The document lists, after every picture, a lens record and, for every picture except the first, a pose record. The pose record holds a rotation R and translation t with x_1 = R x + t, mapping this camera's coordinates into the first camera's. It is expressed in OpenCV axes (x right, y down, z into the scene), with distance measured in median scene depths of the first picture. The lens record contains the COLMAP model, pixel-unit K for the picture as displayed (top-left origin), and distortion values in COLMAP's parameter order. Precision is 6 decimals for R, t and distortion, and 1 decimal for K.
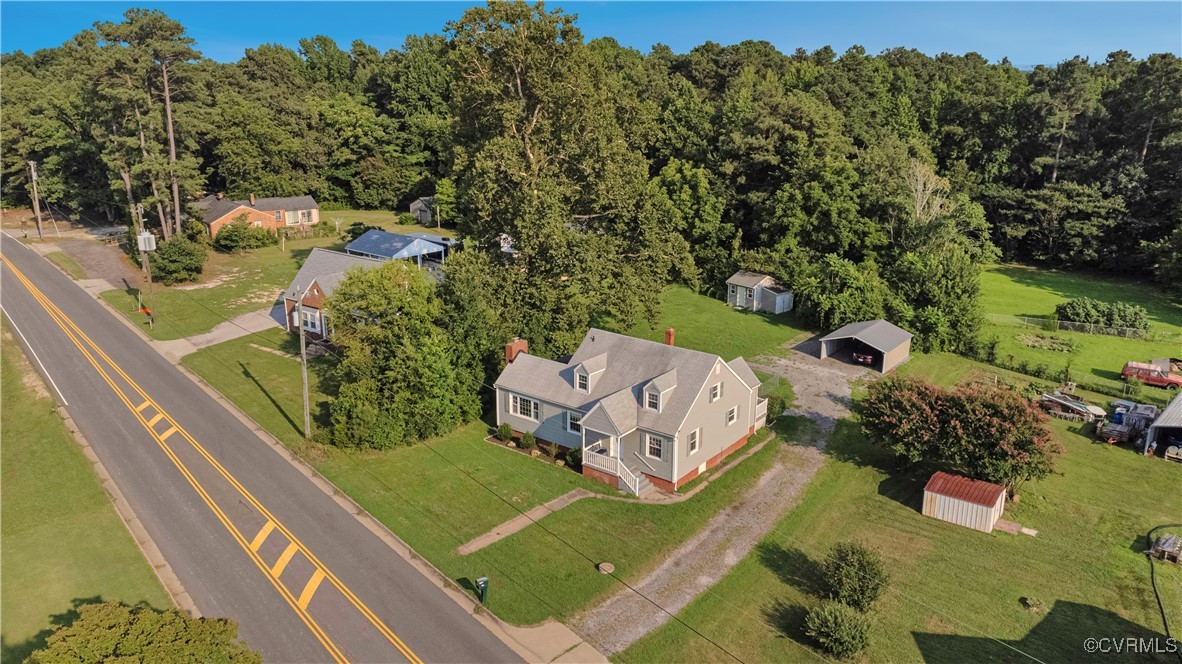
lens RADIAL K [[878.0, 0, 594.8], [0, 878.0, 329.1], [0, 0, 1]] dist [0.054188, -0.002533]
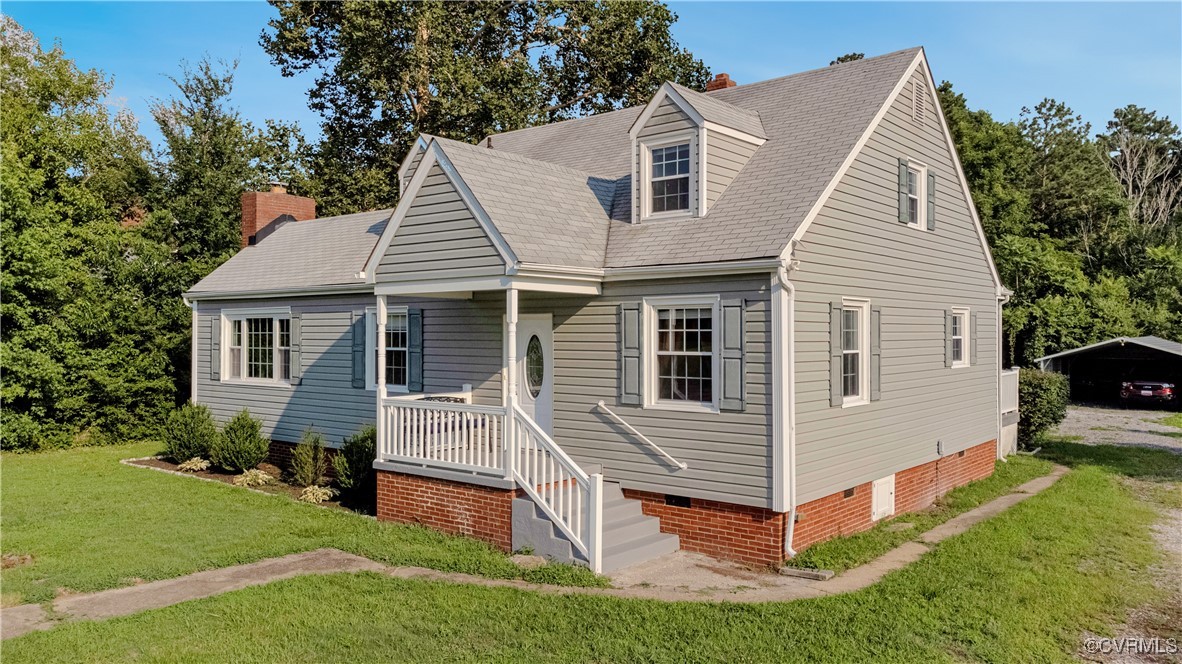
lens RADIAL K [[878.0, 0, 594.8], [0, 878.0, 329.1], [0, 0, 1]] dist [0.054188, -0.002533]
pose [[0.999661, -0.002633, -0.025912, 0.047240], [-0.004900, 0.958101, -0.286387, 0.173954], [0.025580, 0.286417, 0.957763, 0.715669]]
